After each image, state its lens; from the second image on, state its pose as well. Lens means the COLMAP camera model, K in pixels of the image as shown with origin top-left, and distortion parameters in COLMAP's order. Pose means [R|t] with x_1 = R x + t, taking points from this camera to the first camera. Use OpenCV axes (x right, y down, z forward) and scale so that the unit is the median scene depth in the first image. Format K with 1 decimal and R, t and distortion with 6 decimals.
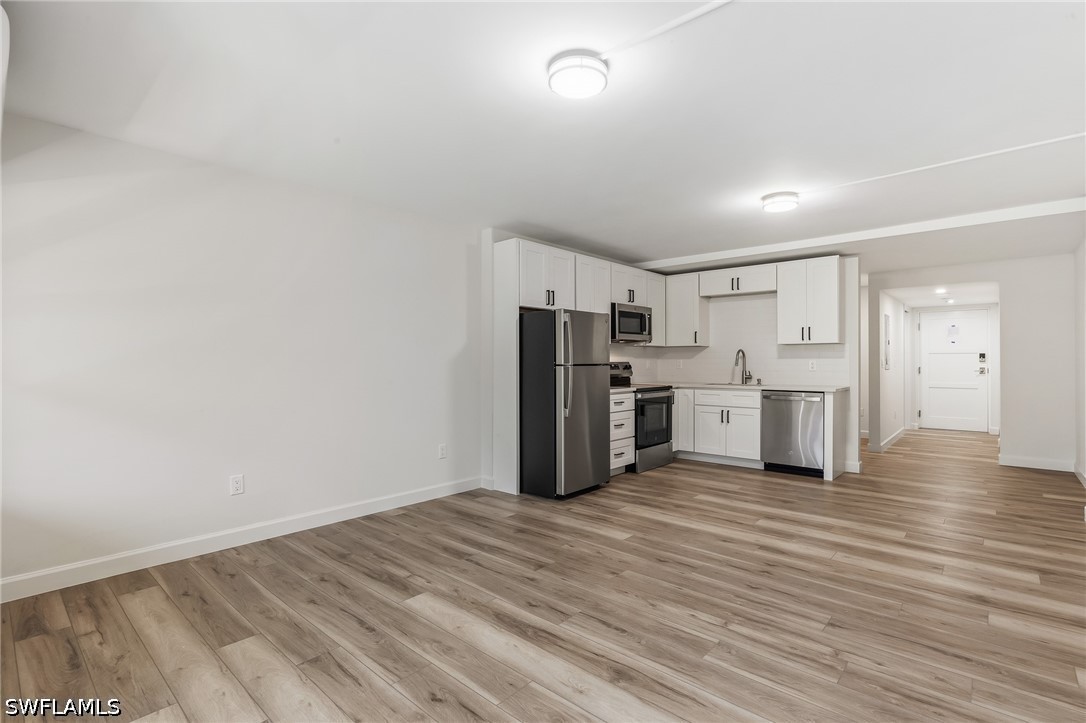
lens RADIAL K [[528.9, 0, 543.0], [0, 528.9, 361.5], [0, 0, 1]] dist [-0.002535, -0.000293]
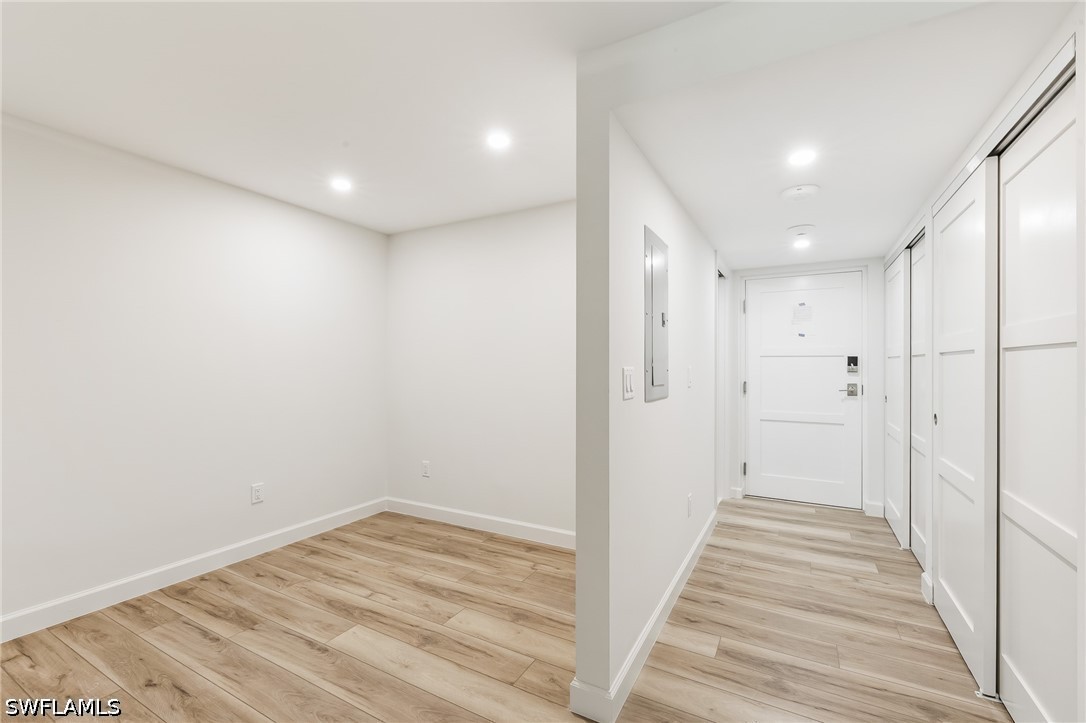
lens RADIAL K [[464.5, 0, 543.0], [0, 464.5, 361.5], [0, 0, 1]] dist [0.002524, -0.000507]
pose [[0.978713, 0.005692, 0.205154, 0.627283], [-0.003914, 0.999951, -0.009071, -0.007303], [-0.205196, 0.008075, 0.978688, 0.875409]]
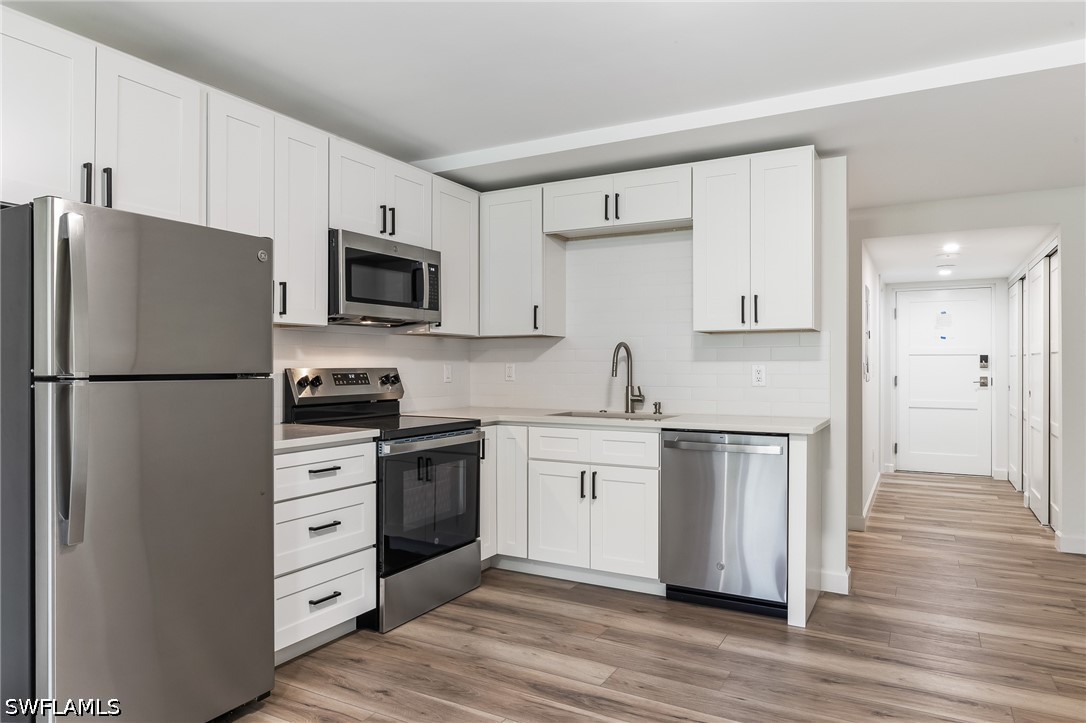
lens RADIAL K [[691.0, 0, 543.0], [0, 691.0, 361.5], [0, 0, 1]] dist [0.000250, -0.000409]
pose [[0.977526, 0.003279, 0.210788, 0.171627], [-0.001827, 0.999973, -0.007084, -0.000638], [-0.210806, 0.006540, 0.977506, 0.400216]]
